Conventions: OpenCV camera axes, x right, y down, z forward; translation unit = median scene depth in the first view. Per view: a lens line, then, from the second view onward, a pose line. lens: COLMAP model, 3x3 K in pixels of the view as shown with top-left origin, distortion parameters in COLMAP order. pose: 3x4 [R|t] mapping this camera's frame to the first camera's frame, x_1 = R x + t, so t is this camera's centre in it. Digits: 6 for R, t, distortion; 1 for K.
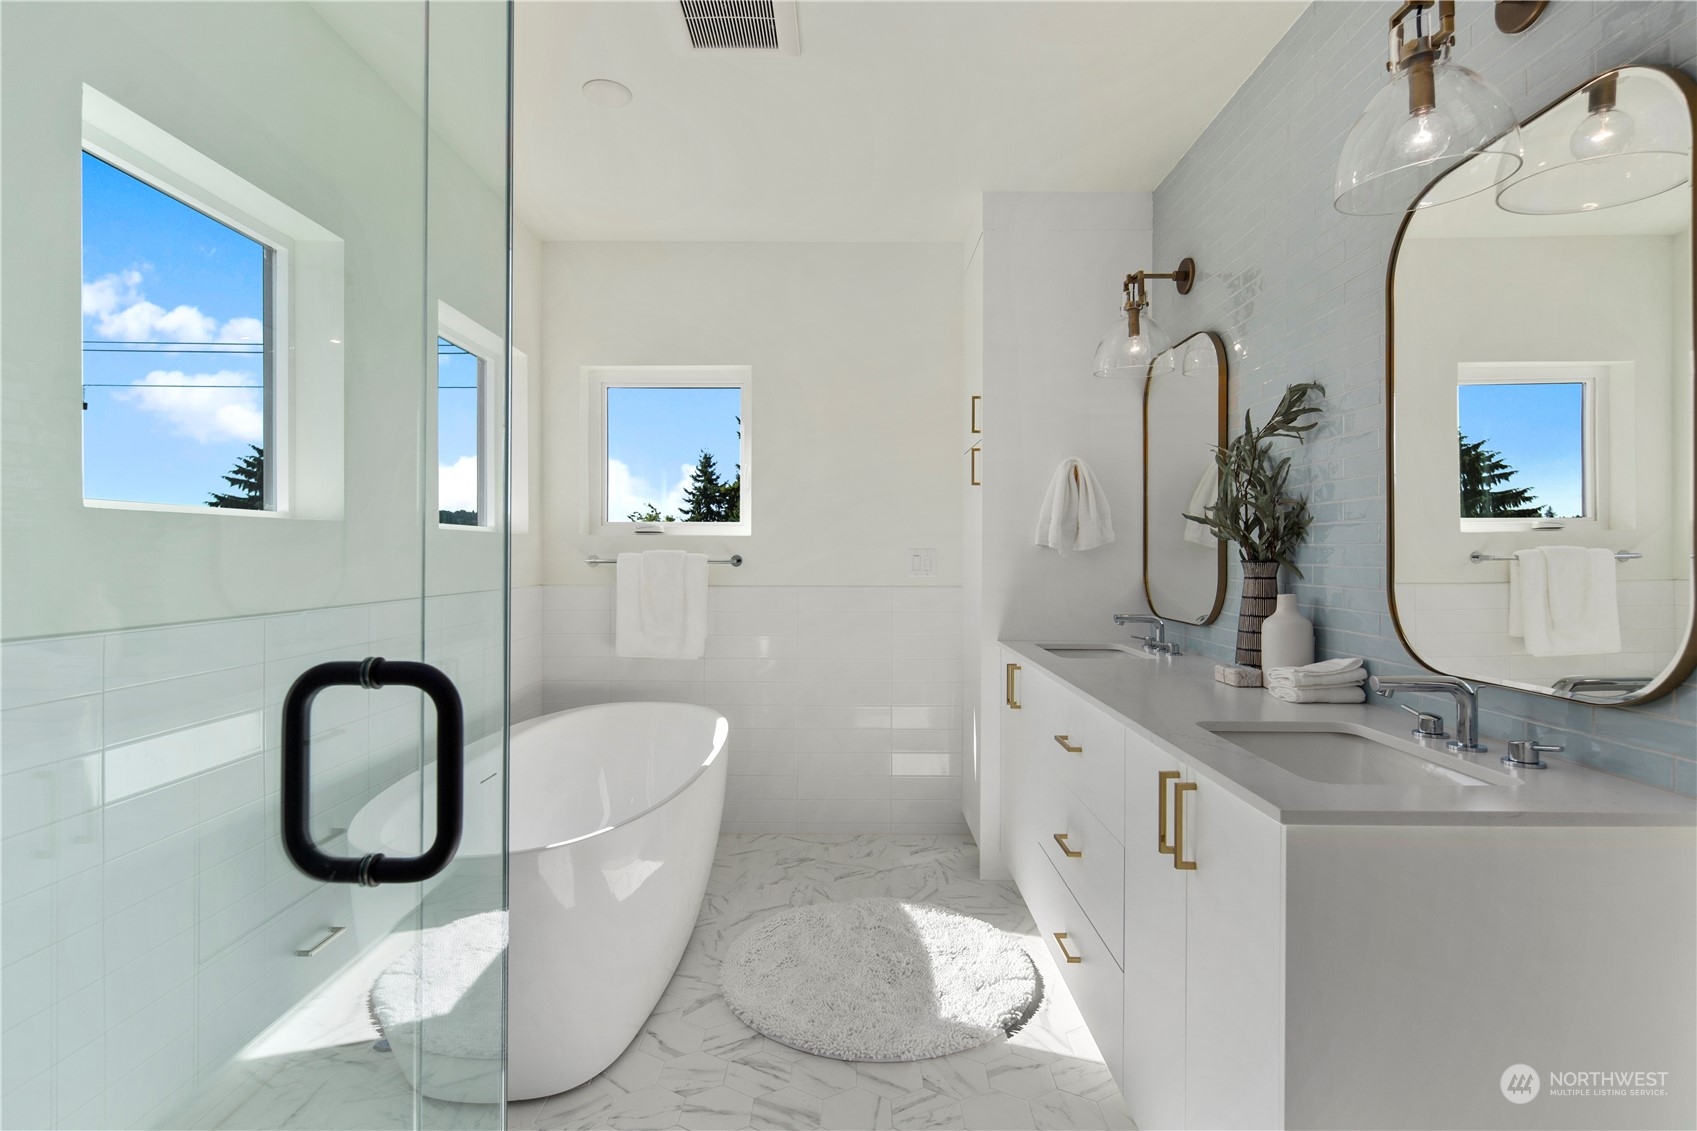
lens RADIAL K [[827.8, 0, 848.6], [0, 827.8, 560.5], [0, 0, 1]] dist [-0.000807, 0.000003]
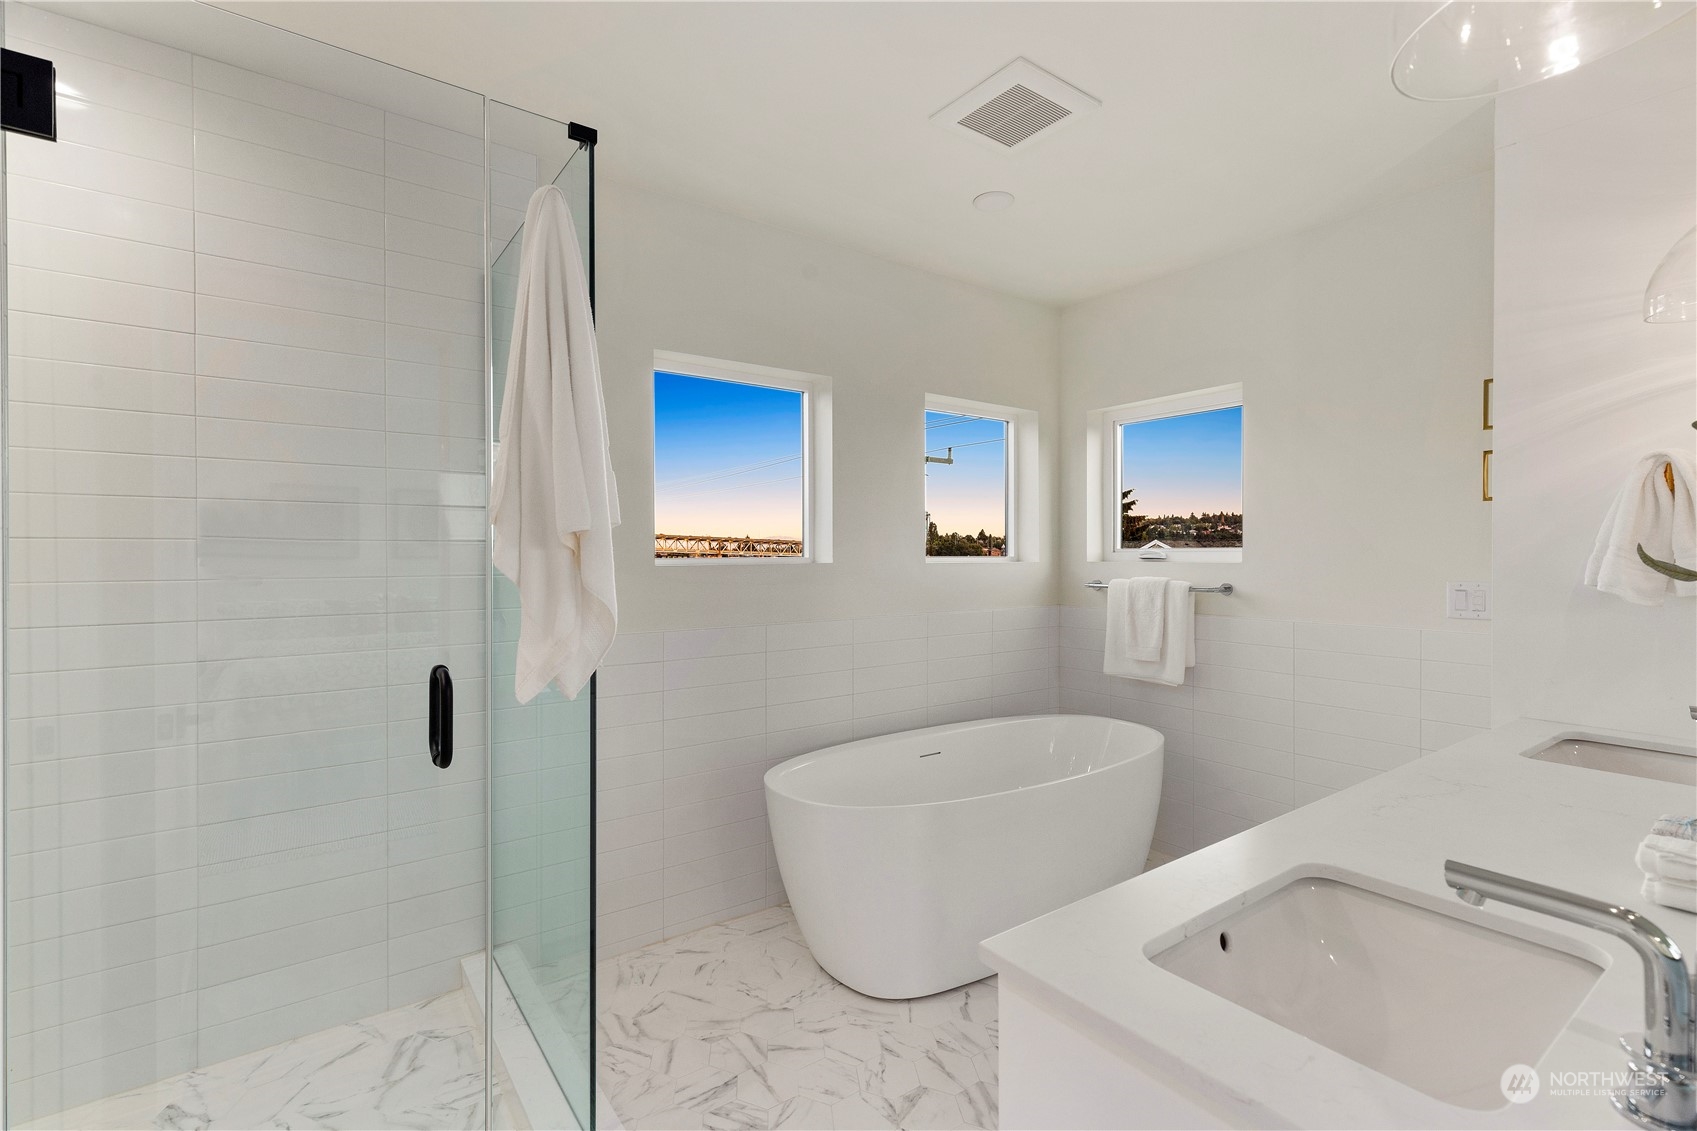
lens RADIAL K [[768.5, 0, 850.7], [0, 768.5, 561.6], [0, 0, 1]] dist [0.005578, 0.000825]
pose [[0.594913, 0.001412, -0.803789, 0.600701], [-0.005289, 0.999984, -0.002157, -0.051715], [0.803773, 0.005535, 0.594911, 0.221731]]
